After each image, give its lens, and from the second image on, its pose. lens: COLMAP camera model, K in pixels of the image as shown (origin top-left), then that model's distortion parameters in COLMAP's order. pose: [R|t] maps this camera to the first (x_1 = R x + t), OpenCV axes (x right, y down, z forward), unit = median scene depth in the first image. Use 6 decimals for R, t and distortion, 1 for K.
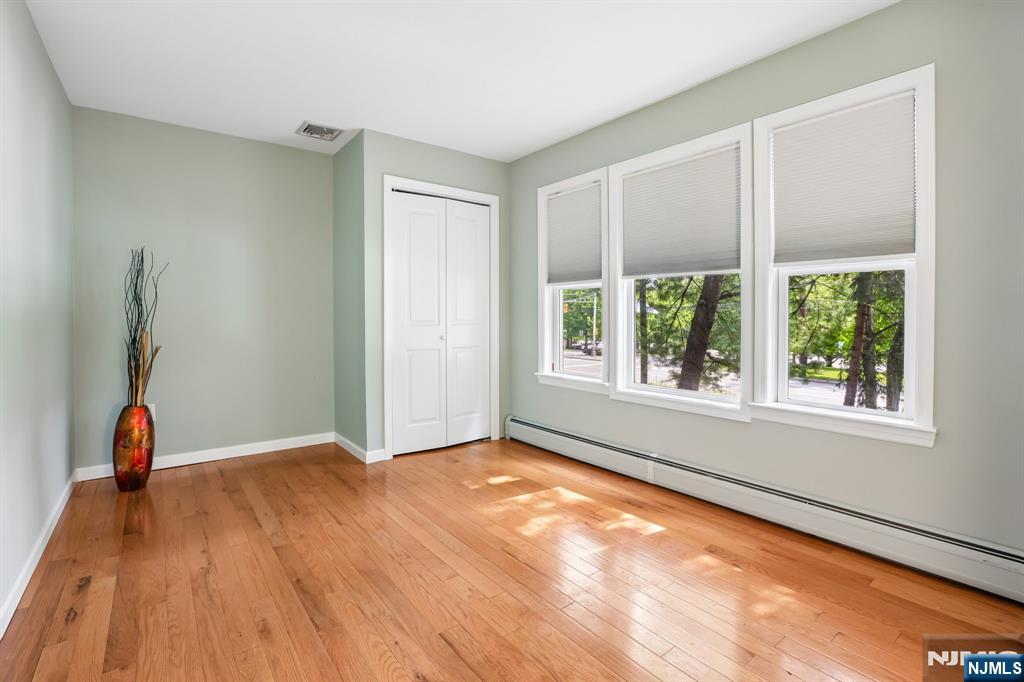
lens RADIAL K [[469.3, 0, 531.7], [0, 469.3, 312.1], [0, 0, 1]] dist [0.000960, 0.000636]
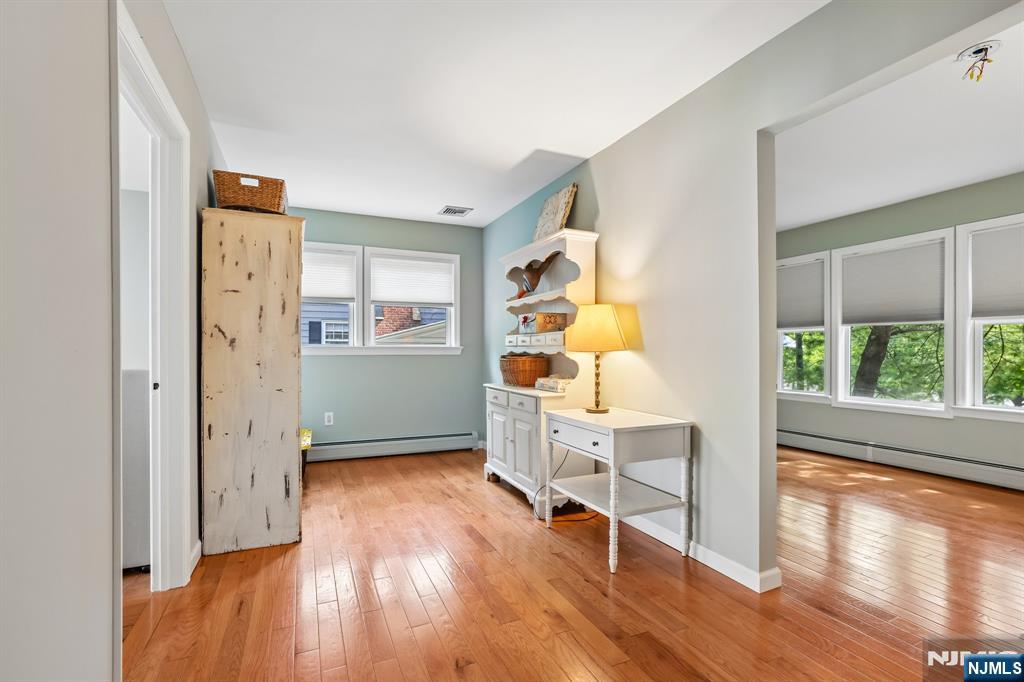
lens RADIAL K [[469.3, 0, 510.8], [0, 469.3, 347.9], [0, 0, 1]] dist [0.000960, 0.000636]
pose [[0.967248, -0.000817, -0.253833, -0.438924], [0.002005, 0.999988, 0.004423, -0.009986], [0.253826, -0.004788, 0.967238, -0.693317]]
